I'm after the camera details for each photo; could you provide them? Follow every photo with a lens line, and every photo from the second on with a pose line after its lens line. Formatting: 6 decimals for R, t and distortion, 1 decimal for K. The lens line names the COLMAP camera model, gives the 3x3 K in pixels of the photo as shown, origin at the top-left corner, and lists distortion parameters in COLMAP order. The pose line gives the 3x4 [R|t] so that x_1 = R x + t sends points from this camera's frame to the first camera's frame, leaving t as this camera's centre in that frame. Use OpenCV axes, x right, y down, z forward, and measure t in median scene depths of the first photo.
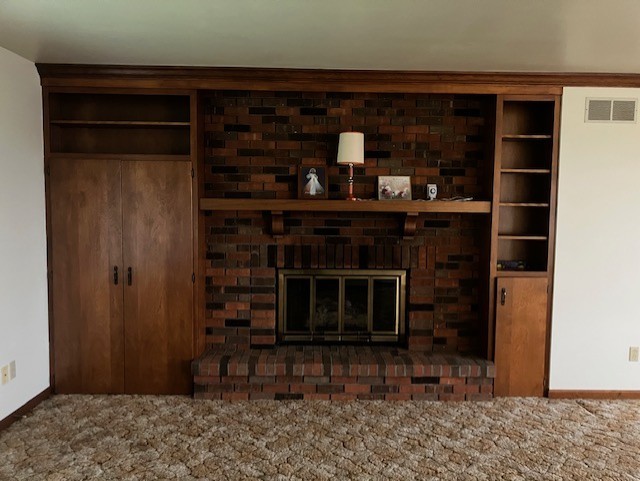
lens RADIAL K [[526.7, 0, 320.0], [0, 526.7, 240.5], [0, 0, 1]] dist [0.057014, -0.088122]
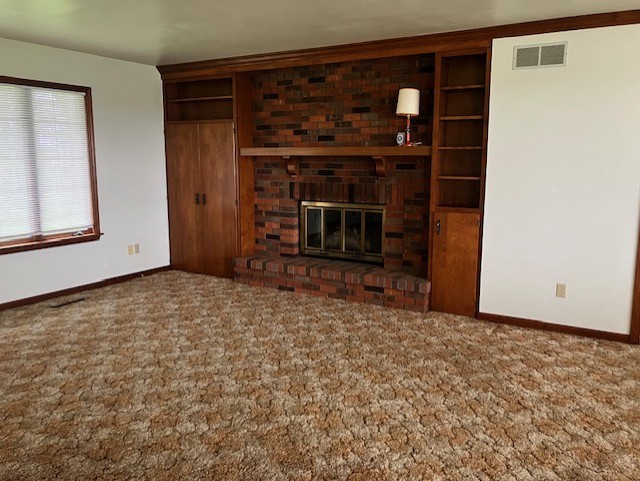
lens RADIAL K [[526.7, 0, 320.0], [0, 526.7, 240.5], [0, 0, 1]] dist [0.057014, -0.088122]
pose [[0.847925, 0.073999, -0.524926, 0.736296], [-0.030306, 0.995356, 0.091362, 0.034251], [0.529250, -0.061560, 0.846230, -0.137060]]
